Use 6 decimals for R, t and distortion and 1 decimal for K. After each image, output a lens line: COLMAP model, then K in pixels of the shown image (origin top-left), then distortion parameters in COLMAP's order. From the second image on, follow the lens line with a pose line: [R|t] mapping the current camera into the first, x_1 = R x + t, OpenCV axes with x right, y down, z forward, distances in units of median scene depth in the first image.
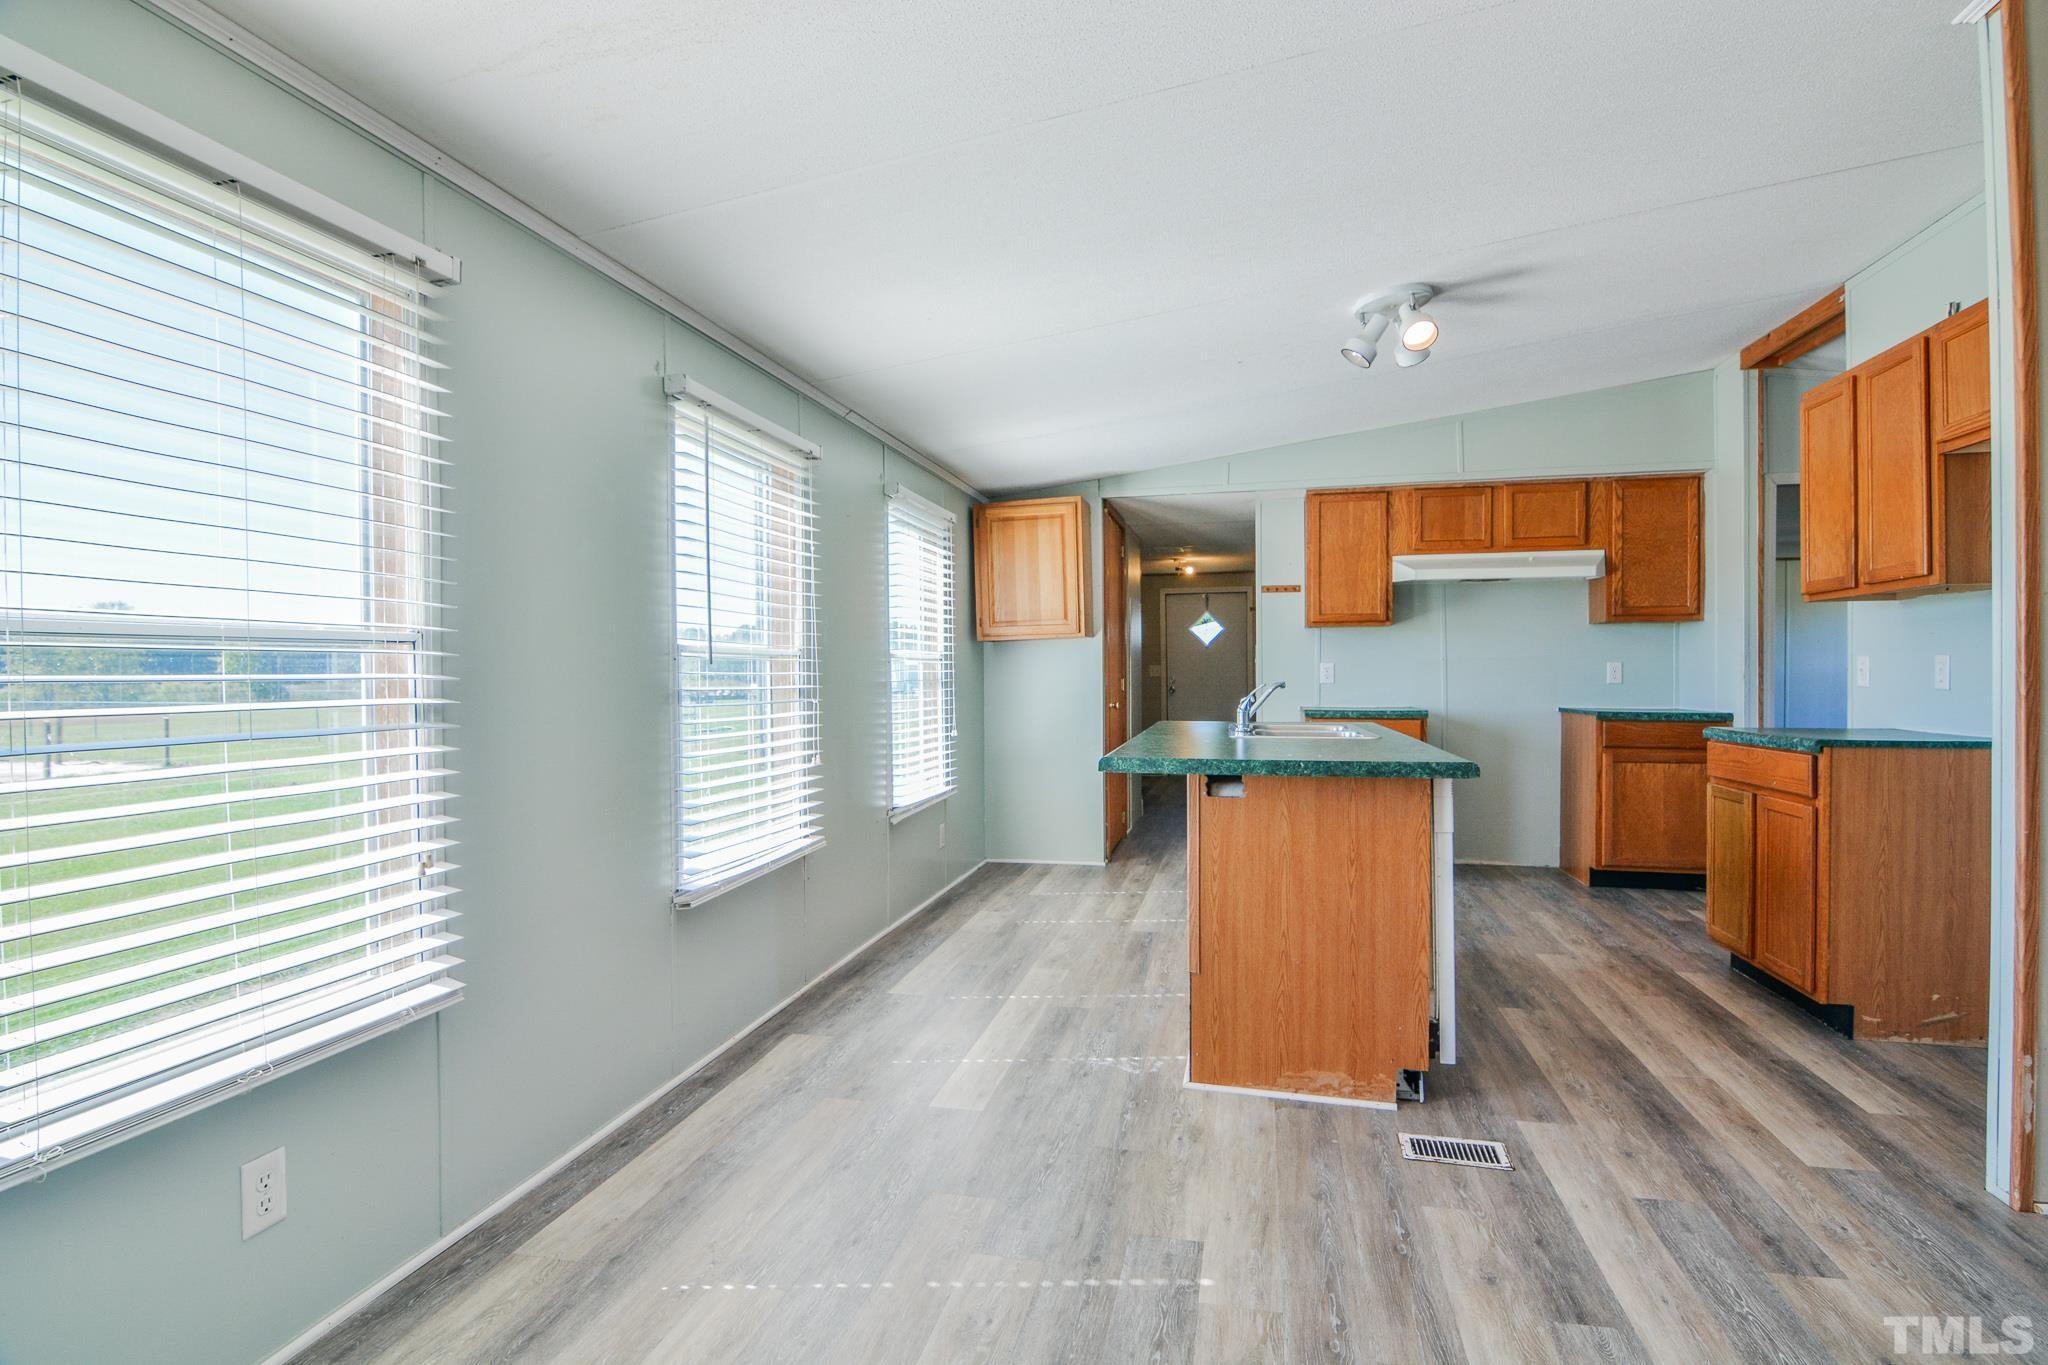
lens RADIAL K [[1002.0, 0, 1019.3], [0, 1002.0, 685.3], [0, 0, 1]] dist [-0.002048, -0.001676]
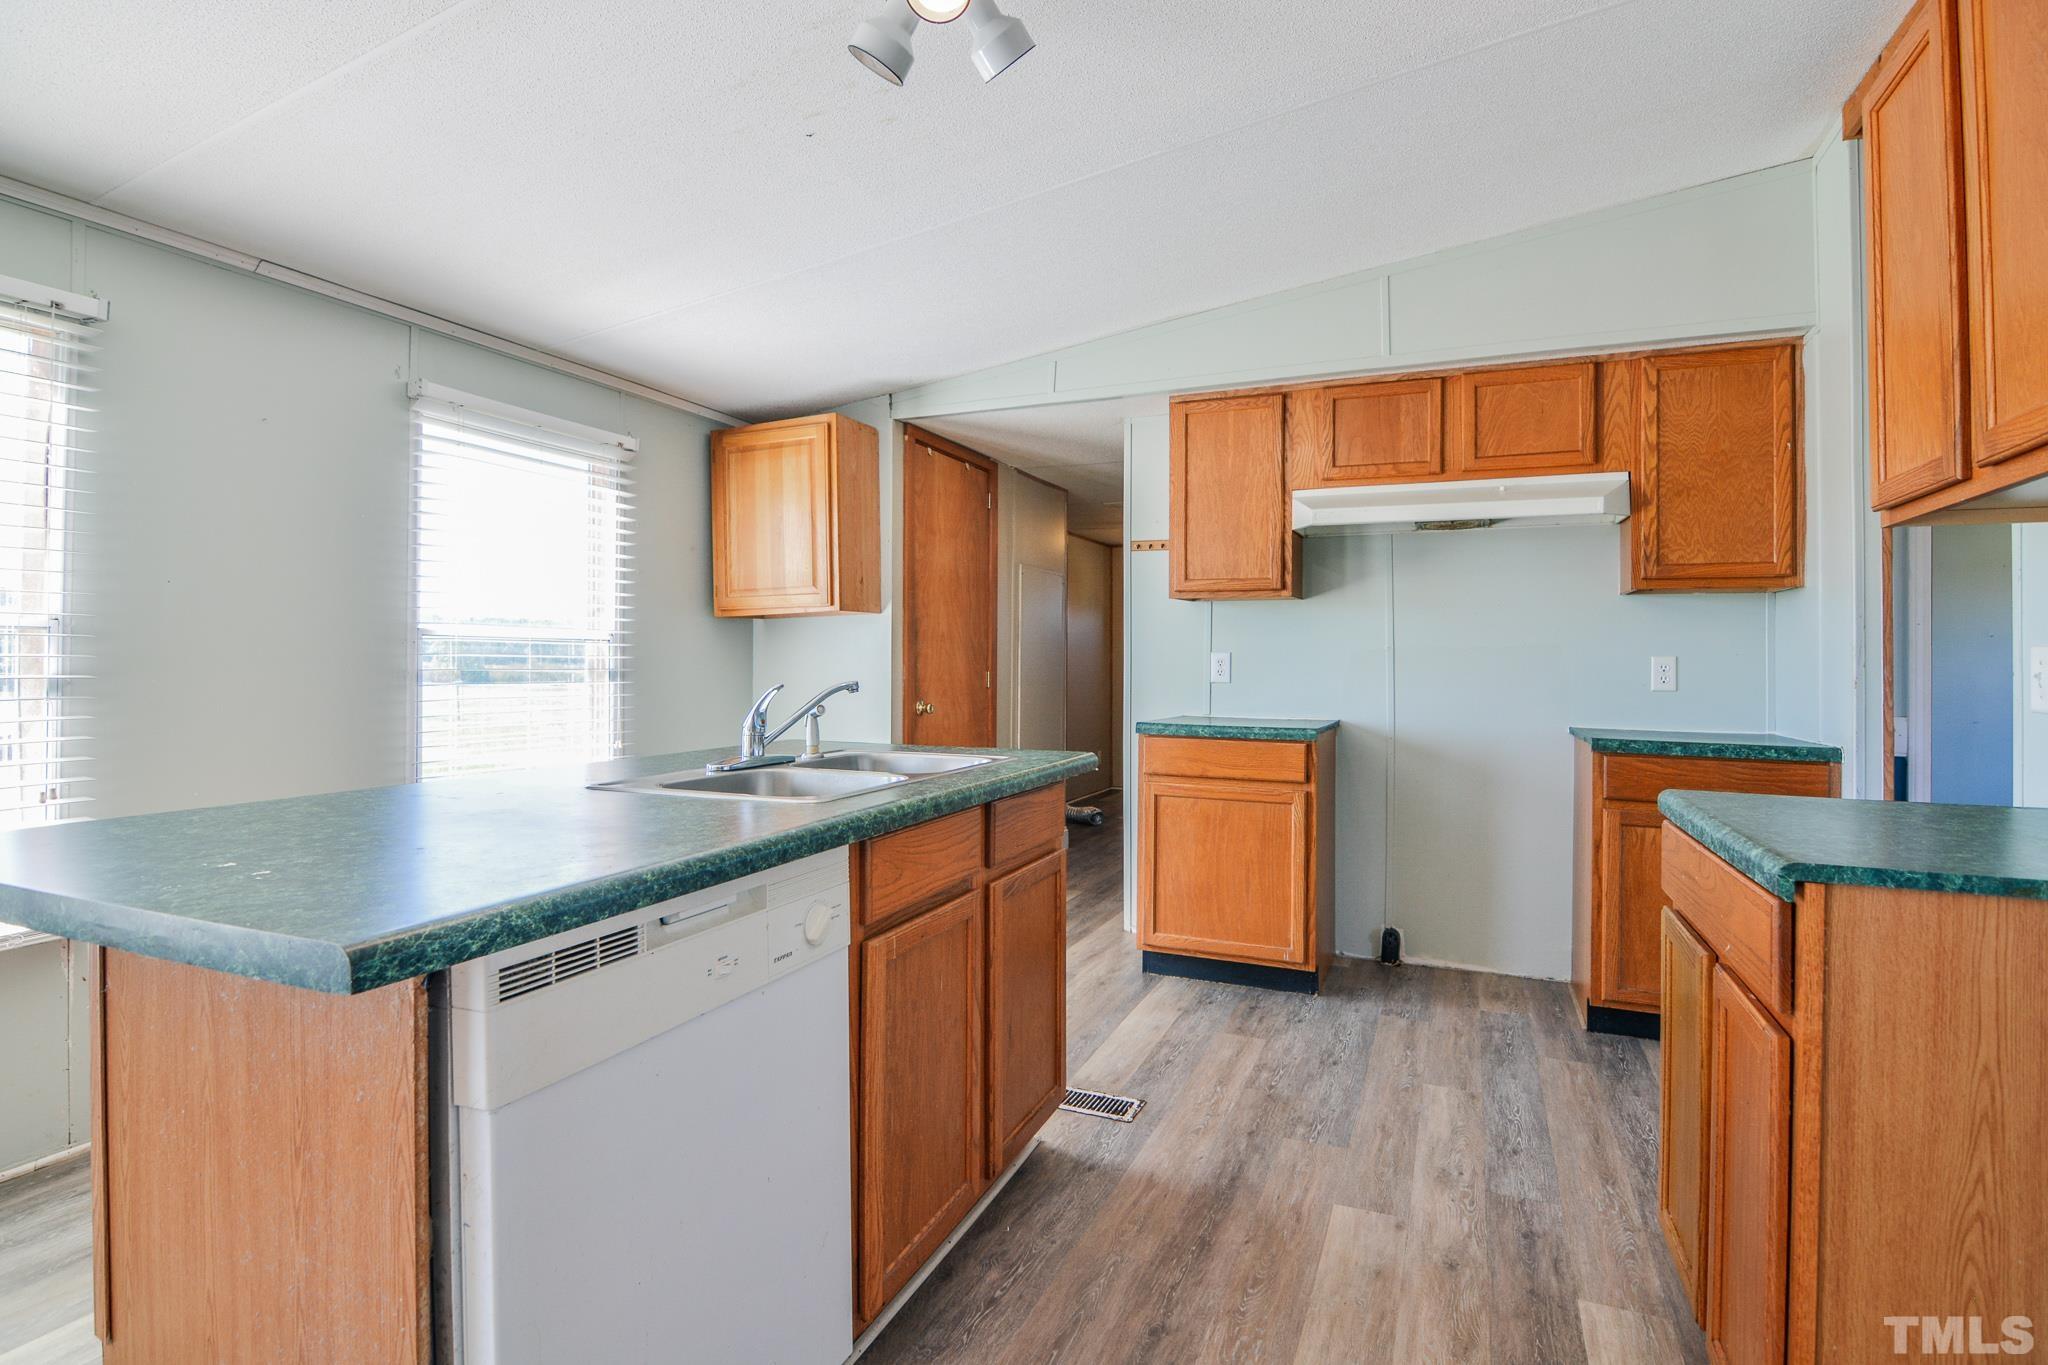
lens RADIAL K [[1002.0, 0, 1046.7], [0, 1002.0, 647.8], [0, 0, 1]] dist [-0.002048, -0.001676]
pose [[0.983394, 0.012588, -0.181047, 0.345309], [-0.017001, 0.999594, -0.022845, -0.008035], [0.180686, 0.025544, 0.983209, 0.336008]]
